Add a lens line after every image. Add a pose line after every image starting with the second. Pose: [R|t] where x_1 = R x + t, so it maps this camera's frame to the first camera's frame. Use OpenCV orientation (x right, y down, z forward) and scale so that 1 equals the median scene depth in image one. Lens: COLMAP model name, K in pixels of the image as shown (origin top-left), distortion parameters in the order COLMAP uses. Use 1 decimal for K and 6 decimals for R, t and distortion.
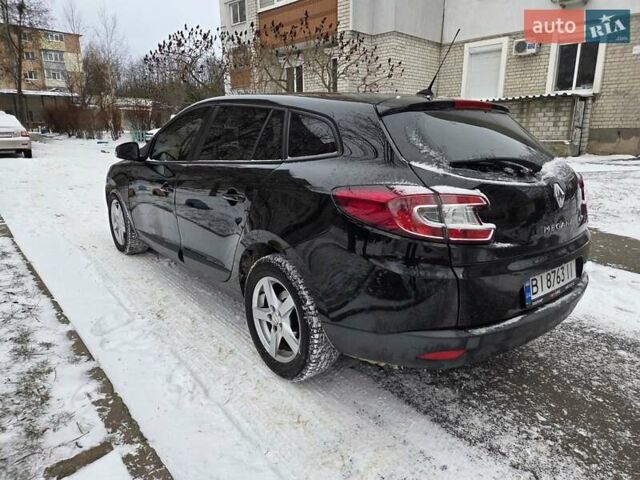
lens RADIAL K [[422.1, 0, 326.3], [0, 422.1, 240.2], [0, 0, 1]] dist [0.068501, -0.057411]
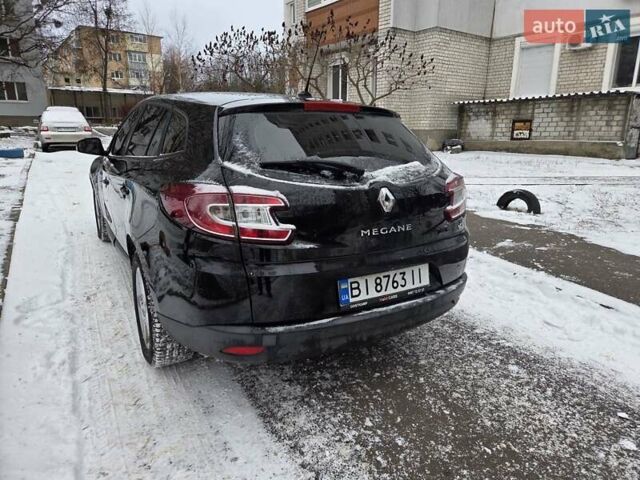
lens RADIAL K [[422.1, 0, 327.2], [0, 422.1, 236.6], [0, 0, 1]] dist [0.068501, -0.057411]
pose [[0.989089, 0.045176, -0.140219, 0.477234], [-0.045384, 0.998968, 0.001713, -0.012388], [0.140152, 0.004669, 0.990119, 0.007881]]
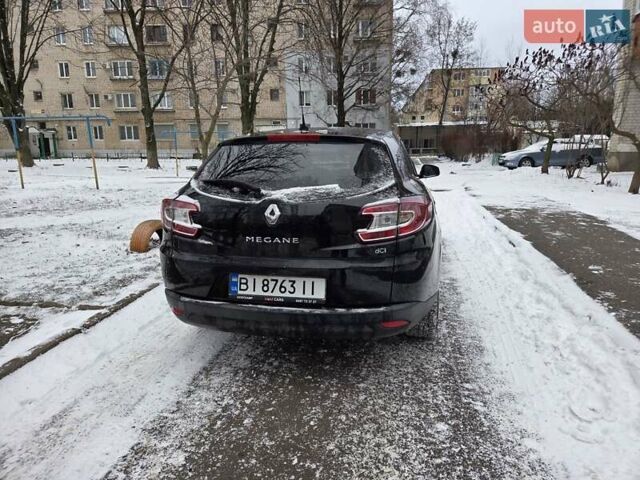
lens RADIAL K [[422.1, 0, 327.7], [0, 422.1, 235.9], [0, 0, 1]] dist [0.068501, -0.057411]
pose [[0.636461, 0.135431, -0.759326, 1.329148], [-0.180057, 0.983352, 0.024466, -0.087947], [0.749998, 0.121150, 0.650250, 0.320044]]
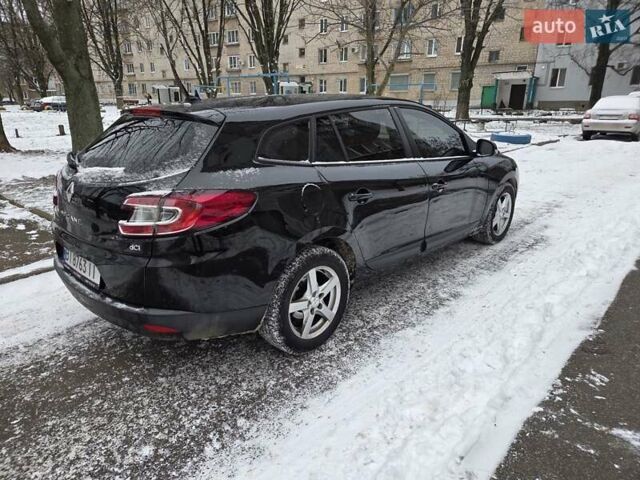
lens RADIAL K [[422.1, 0, 317.6], [0, 422.1, 246.0], [0, 0, 1]] dist [0.068501, -0.057411]
pose [[0.119120, 0.307050, -0.944209, 1.558479], [-0.250911, 0.929423, 0.270587, -0.399907], [0.960653, 0.204680, 0.187755, 1.276509]]
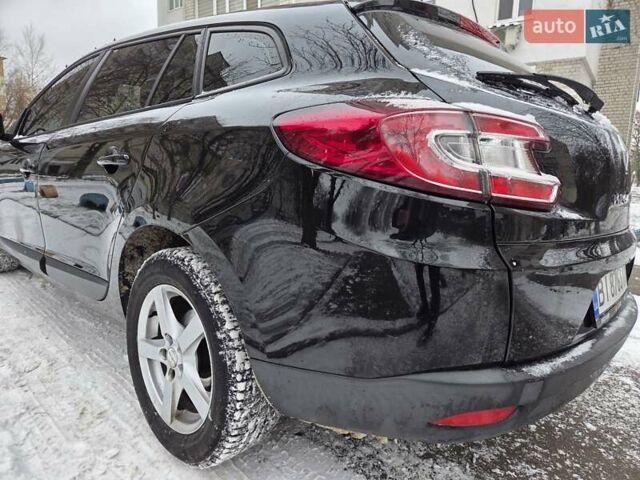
lens RADIAL K [[422.1, 0, 323.3], [0, 422.1, 237.9], [0, 0, 1]] dist [0.068501, -0.057411]
pose [[0.990794, 0.016182, 0.134409, 0.005376], [-0.003743, 0.995725, -0.092291, 0.075536], [-0.135328, 0.090938, 0.986619, 0.373836]]
